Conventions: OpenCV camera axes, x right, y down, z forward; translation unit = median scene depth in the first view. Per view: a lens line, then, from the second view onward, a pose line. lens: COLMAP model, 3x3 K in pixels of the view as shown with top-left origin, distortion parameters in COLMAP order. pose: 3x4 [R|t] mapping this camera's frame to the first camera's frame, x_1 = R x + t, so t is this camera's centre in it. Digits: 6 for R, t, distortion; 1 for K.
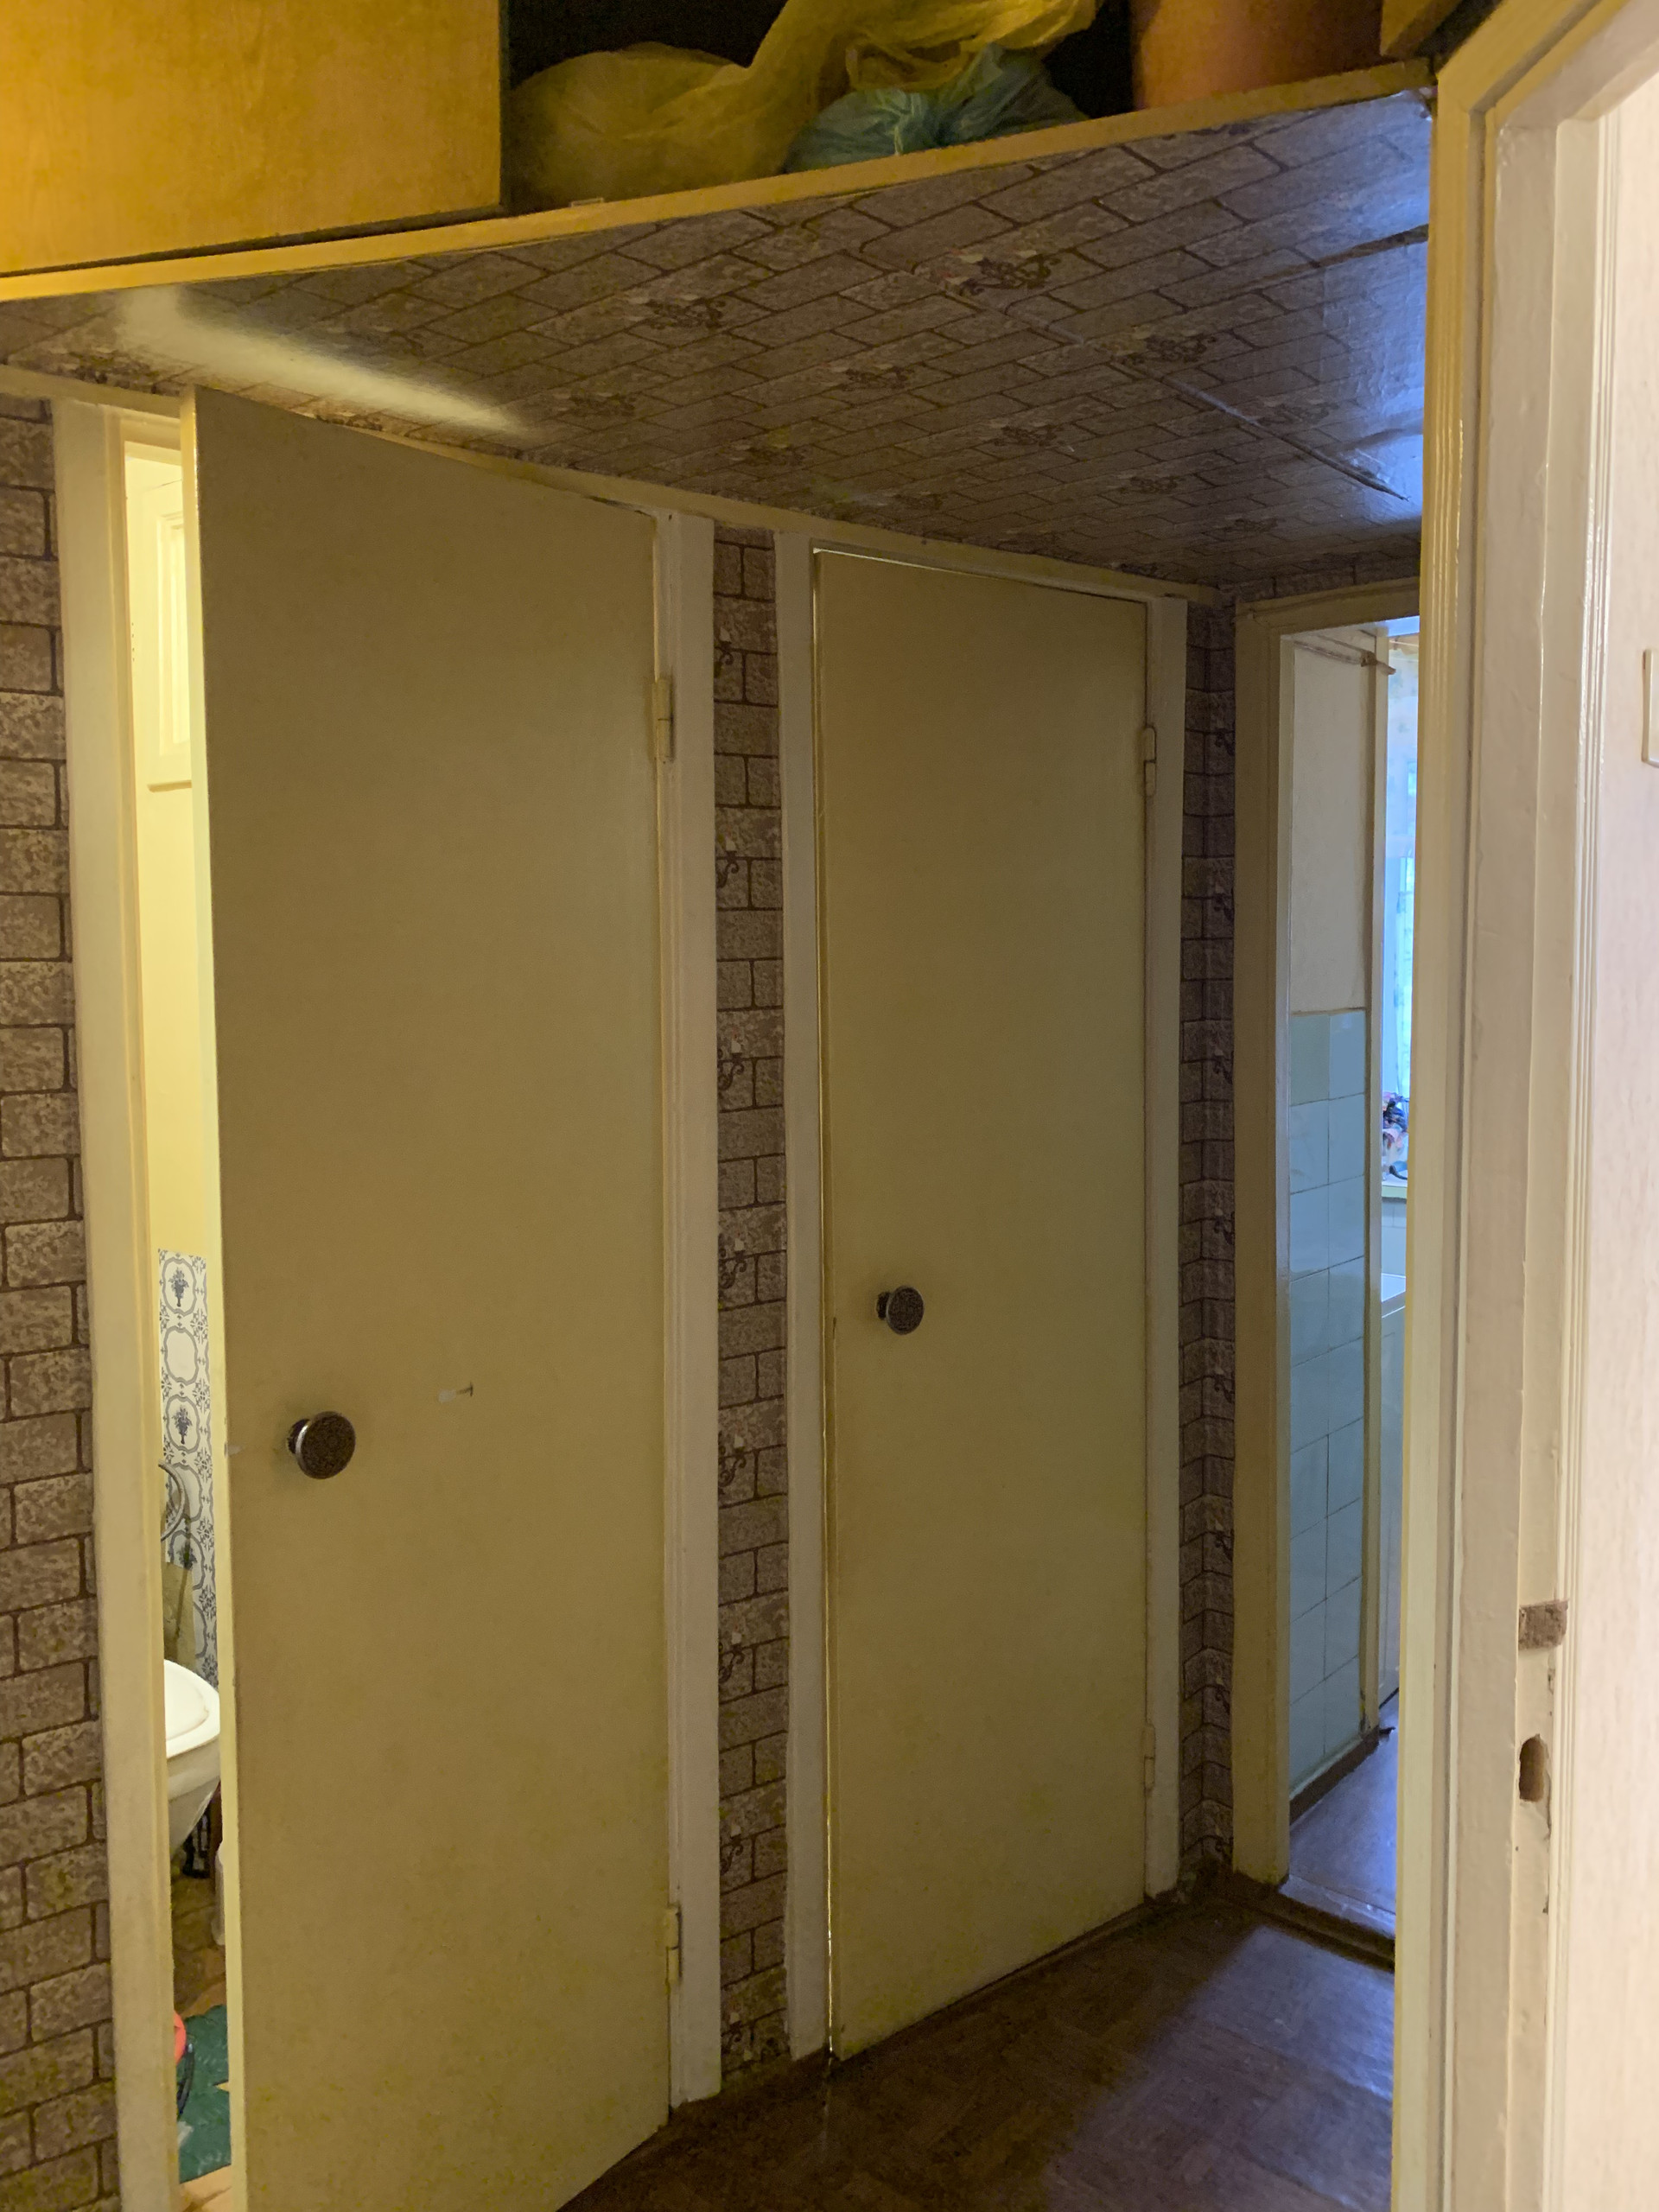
lens RADIAL K [[1746.3, 0, 829.5], [0, 1746.3, 1106.0], [0, 0, 1]] dist [-0.003447, 0.014996]
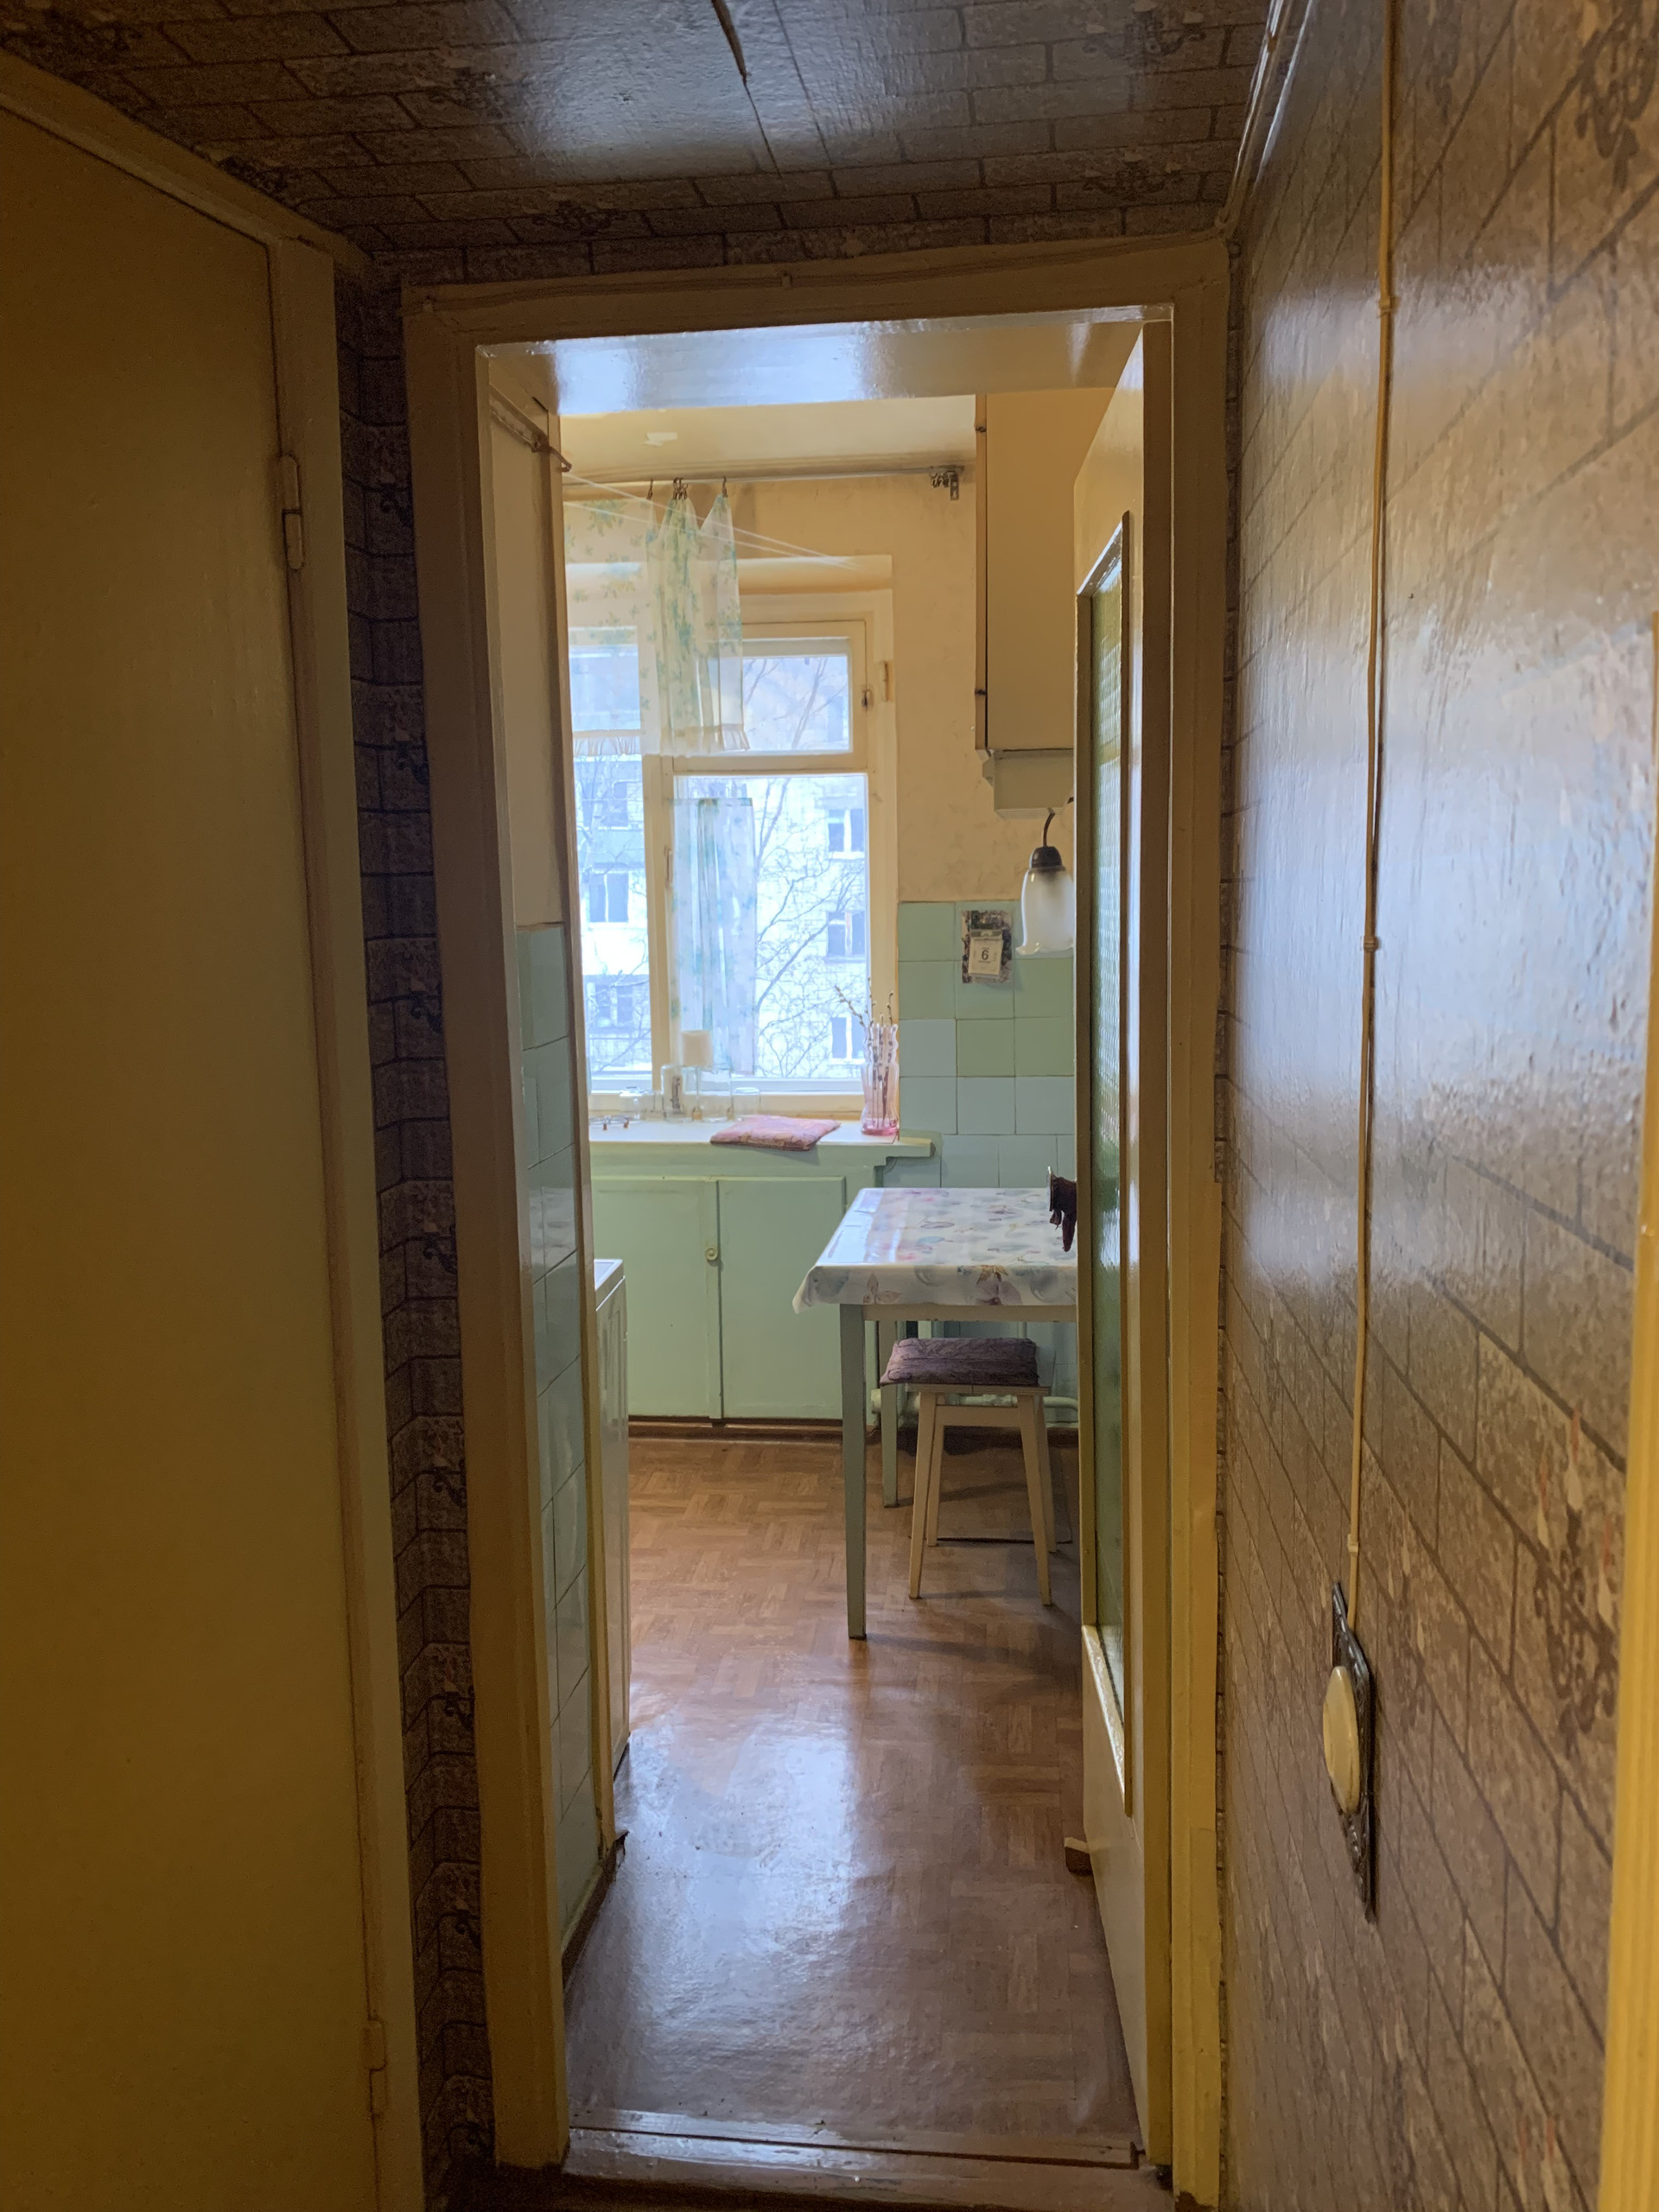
lens RADIAL K [[1683.4, 0, 829.5], [0, 1683.4, 1106.0], [0, 0, 1]] dist [0.007790, -0.001790]
pose [[0.836558, -0.067979, 0.543644, 0.005666], [0.047876, 0.997547, 0.051063, -0.010617], [-0.545782, -0.016690, 0.837761, 0.384305]]
